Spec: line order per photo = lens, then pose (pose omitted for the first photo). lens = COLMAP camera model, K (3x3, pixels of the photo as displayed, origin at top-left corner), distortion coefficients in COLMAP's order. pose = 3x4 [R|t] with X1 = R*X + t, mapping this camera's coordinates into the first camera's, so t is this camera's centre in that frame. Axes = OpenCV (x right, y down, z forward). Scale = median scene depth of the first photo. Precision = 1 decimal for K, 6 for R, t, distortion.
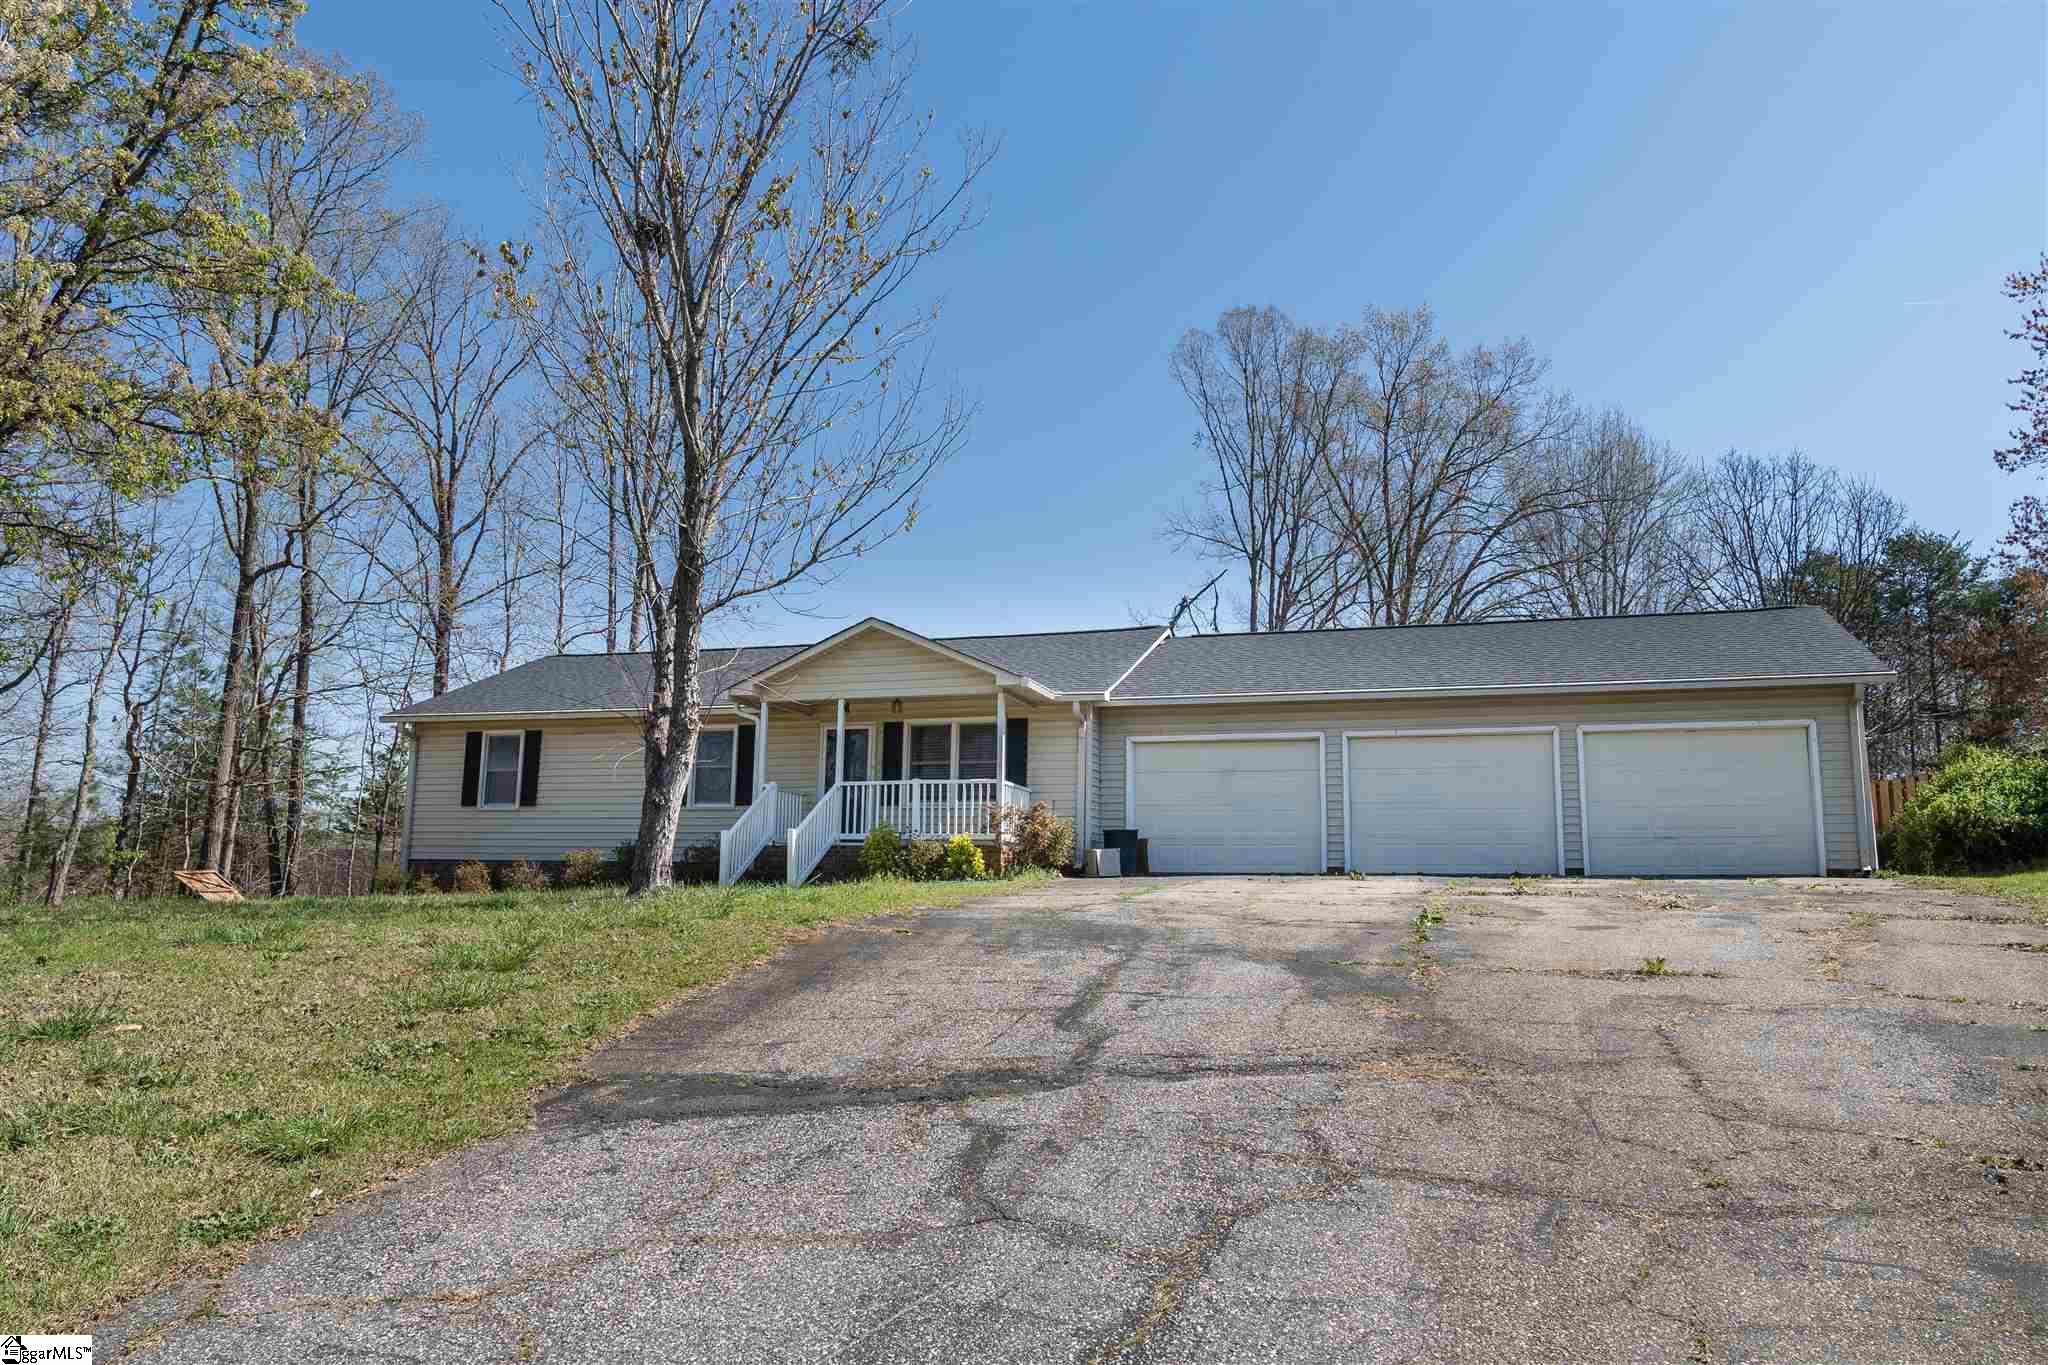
lens RADIAL K [[1388.0, 0, 1024.0], [0, 1388.0, 682.5], [0, 0, 1]] dist [-0.037047, 0.026557]
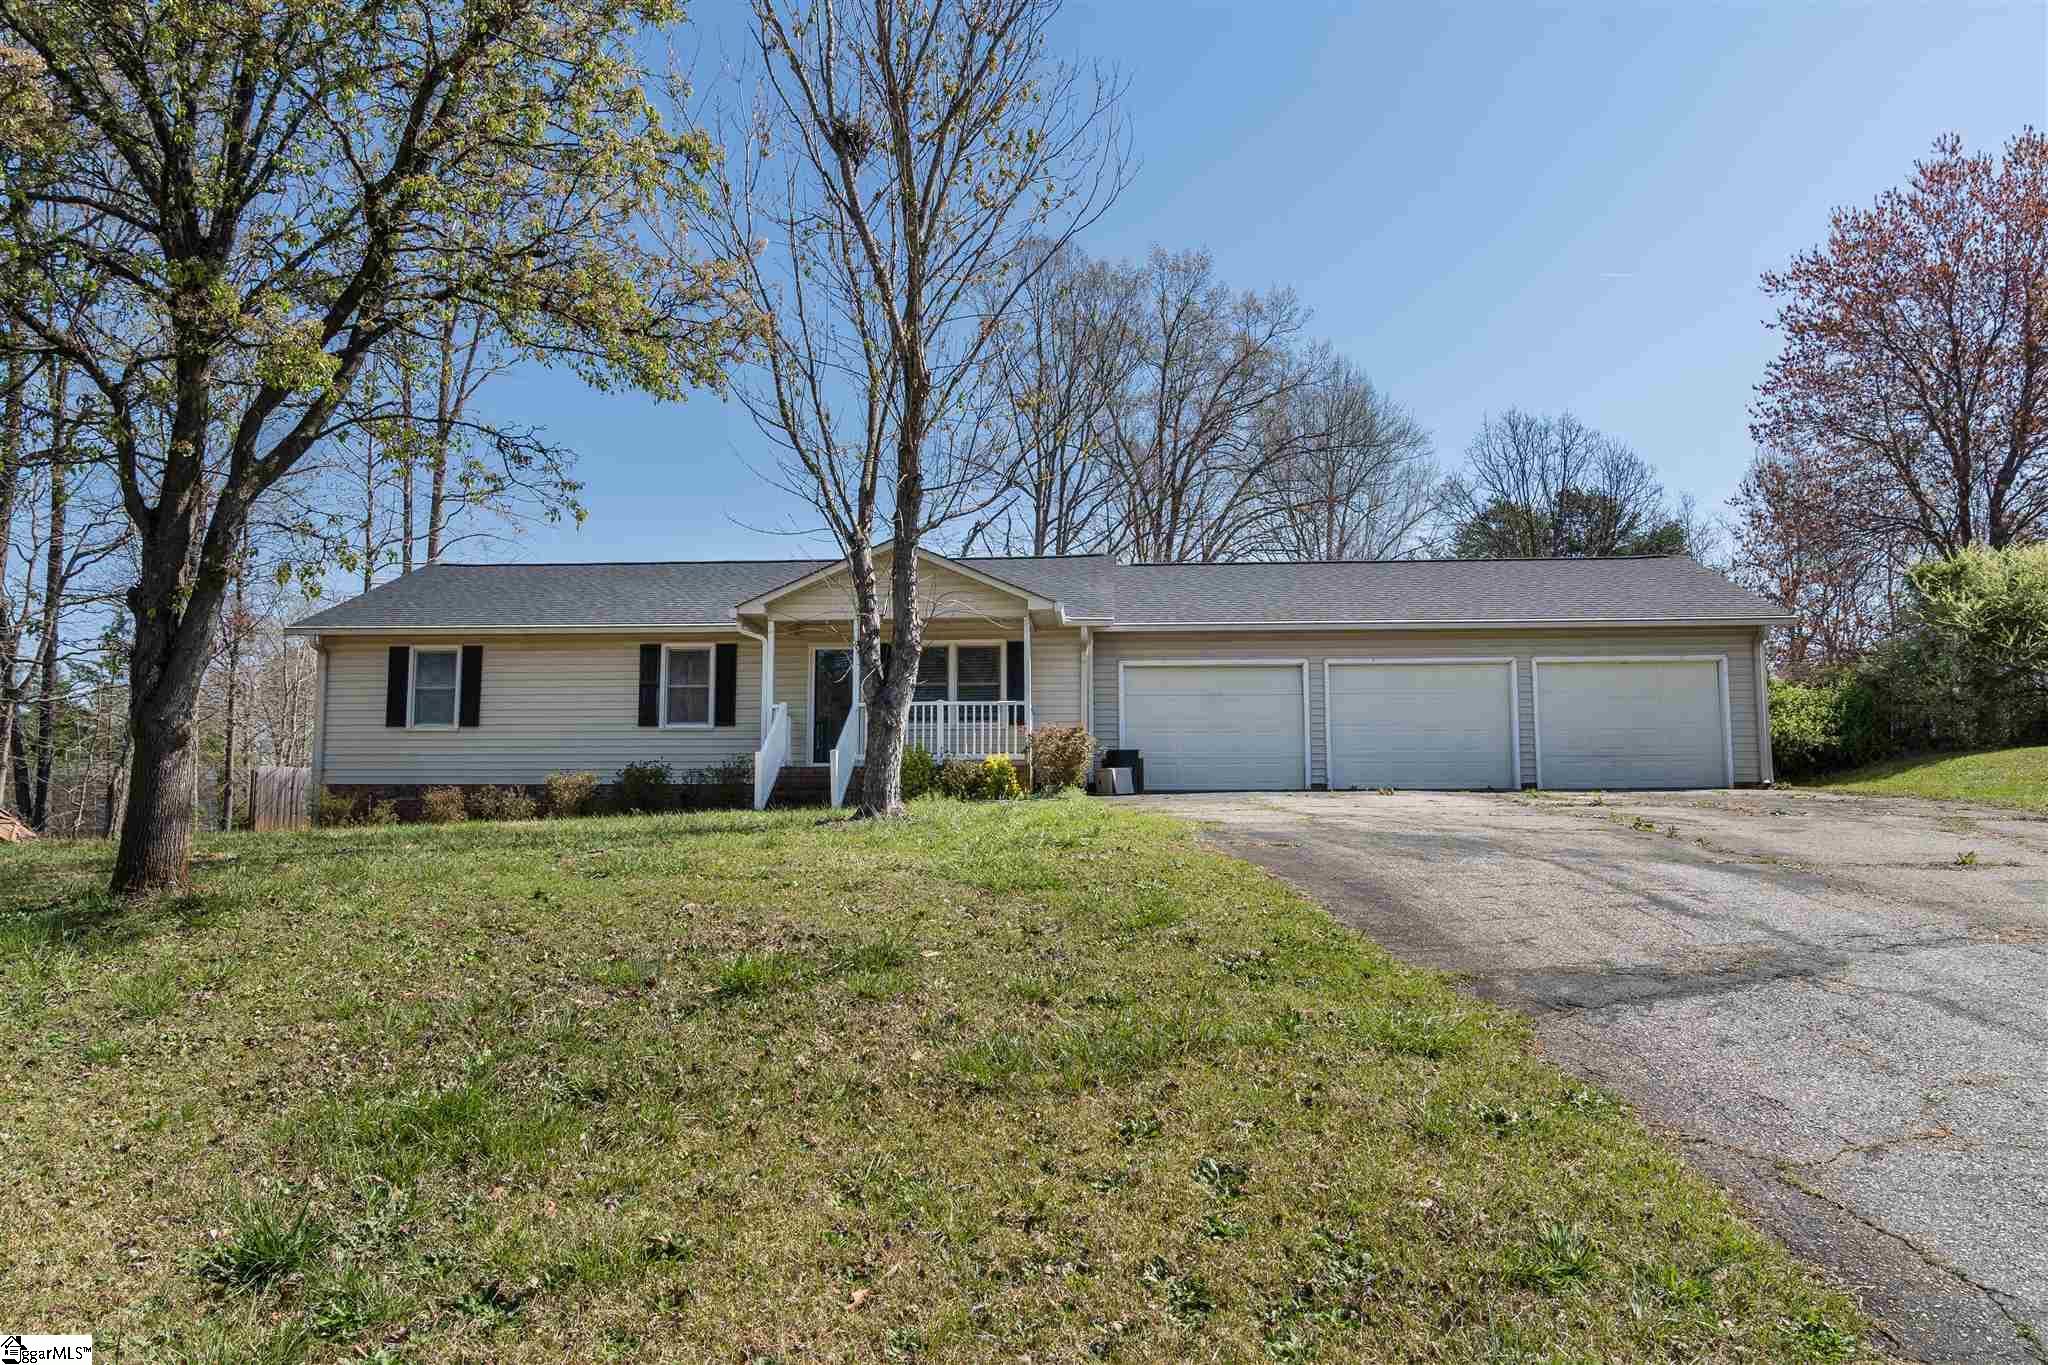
lens RADIAL K [[1388.0, 0, 1024.0], [0, 1388.0, 682.5], [0, 0, 1]] dist [-0.037047, 0.026557]
pose [[0.970592, 0.009149, 0.240558, -0.247063], [-0.022926, 0.998249, 0.054533, -0.000055], [-0.239638, -0.058444, 0.969102, 0.006240]]
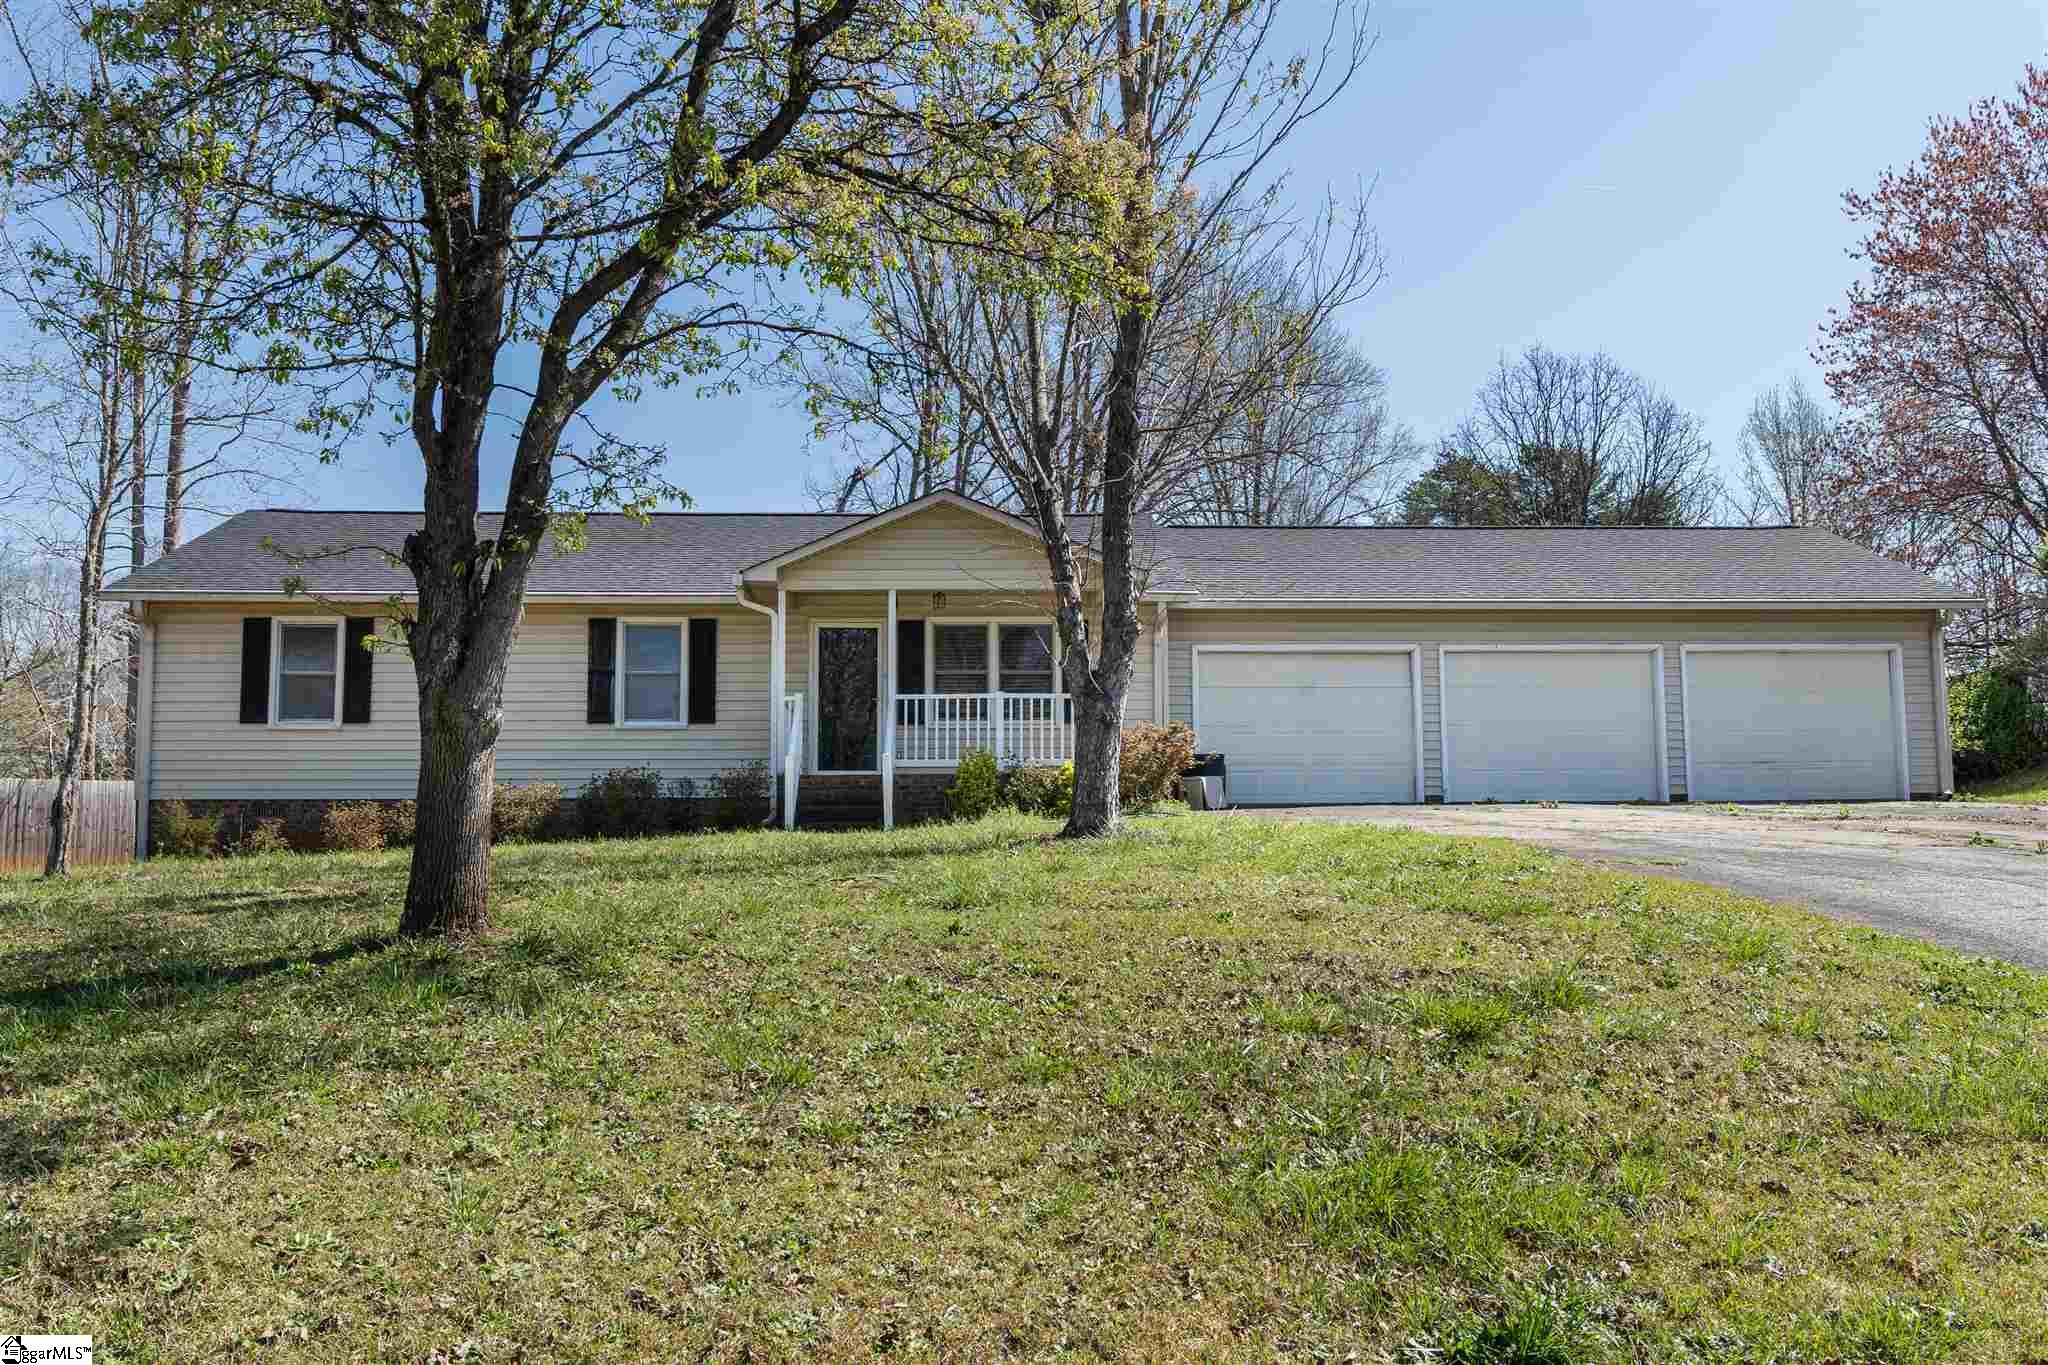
lens RADIAL K [[1739.3, 0, 1024.0], [0, 1739.3, 682.5], [0, 0, 1]] dist [-0.007492, 0.017744]
pose [[0.933234, 0.013470, 0.359016, -0.405061], [-0.036092, 0.997757, 0.056383, 0.005734], [-0.357451, -0.065576, 0.931627, 0.045785]]
